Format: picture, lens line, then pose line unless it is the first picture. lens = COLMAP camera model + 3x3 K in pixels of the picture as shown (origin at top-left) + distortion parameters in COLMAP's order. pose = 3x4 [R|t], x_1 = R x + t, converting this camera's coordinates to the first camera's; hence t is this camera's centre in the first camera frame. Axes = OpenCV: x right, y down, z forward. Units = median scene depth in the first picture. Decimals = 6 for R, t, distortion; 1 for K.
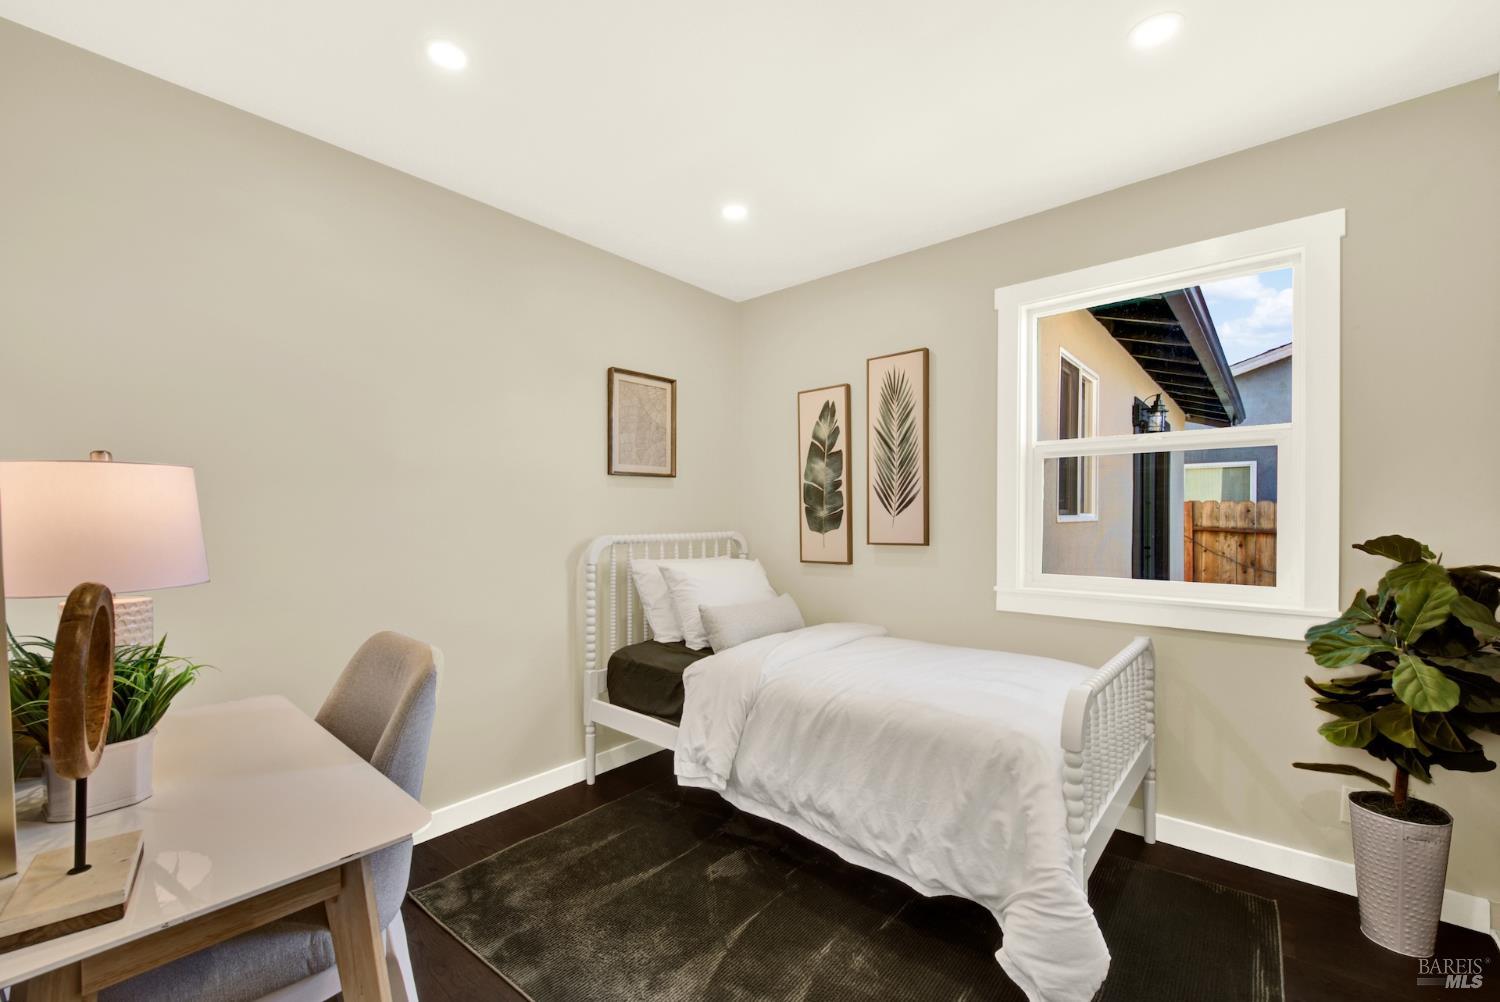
lens RADIAL K [[615.7, 0, 743.2], [0, 615.7, 504.6], [0, 0, 1]] dist [0.001009, -0.000198]
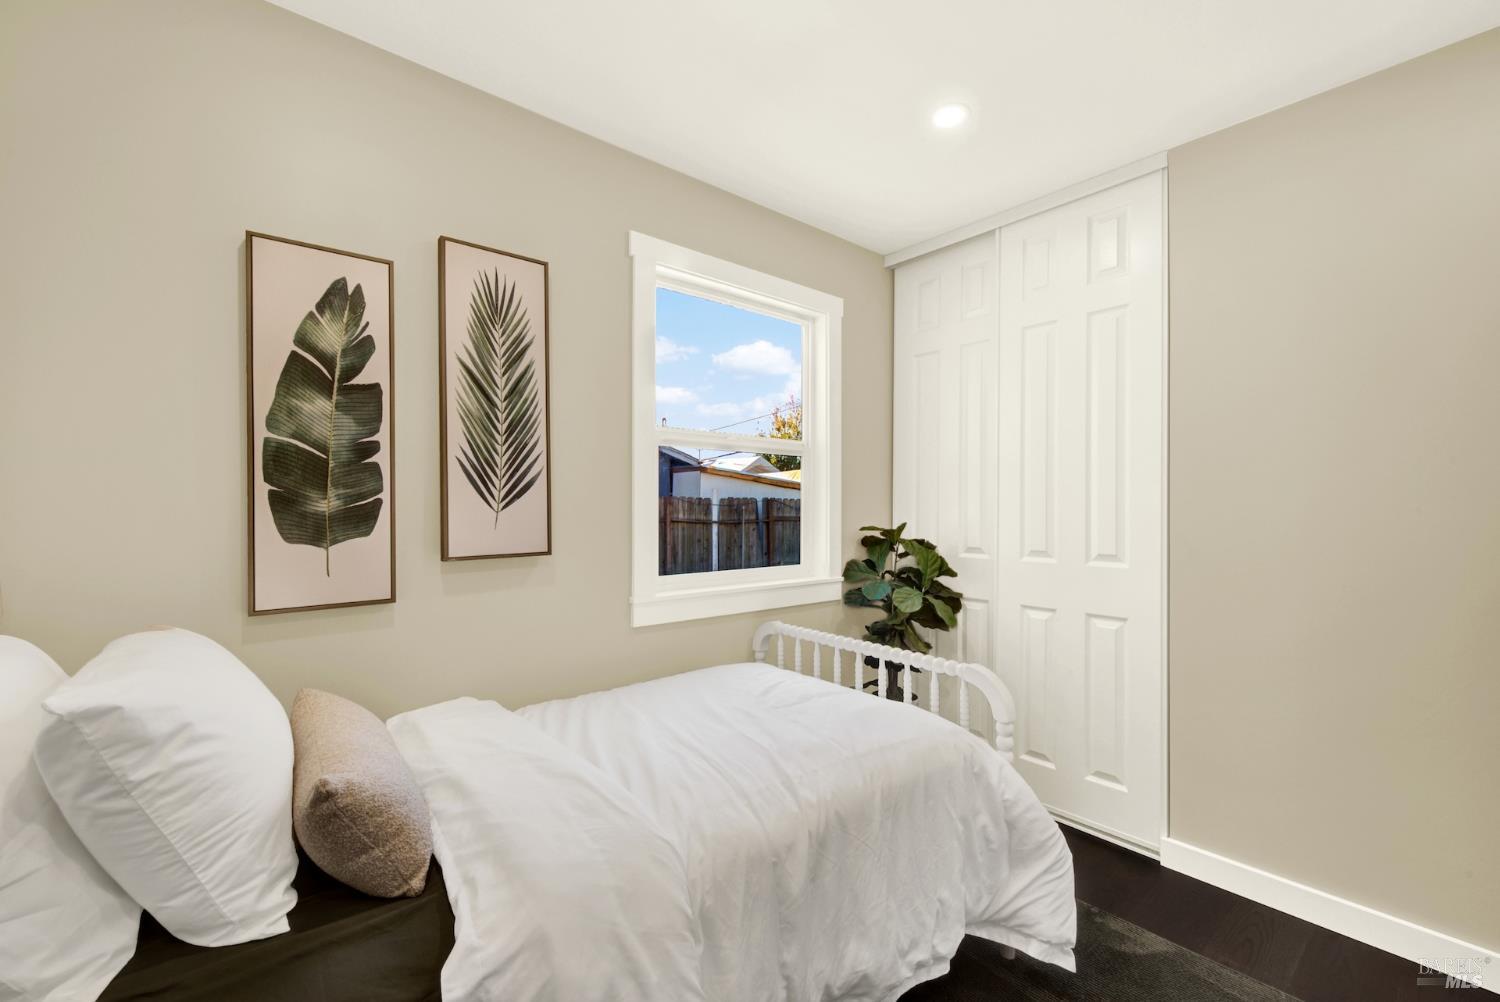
lens RADIAL K [[615.7, 0, 751.3], [0, 615.7, 499.2], [0, 0, 1]] dist [0.001009, -0.000198]
pose [[0.160867, 0.018728, 0.986798, -0.299818], [-0.017750, 0.999713, -0.016080, 0.011453], [-0.986816, -0.014929, 0.161154, 0.597114]]
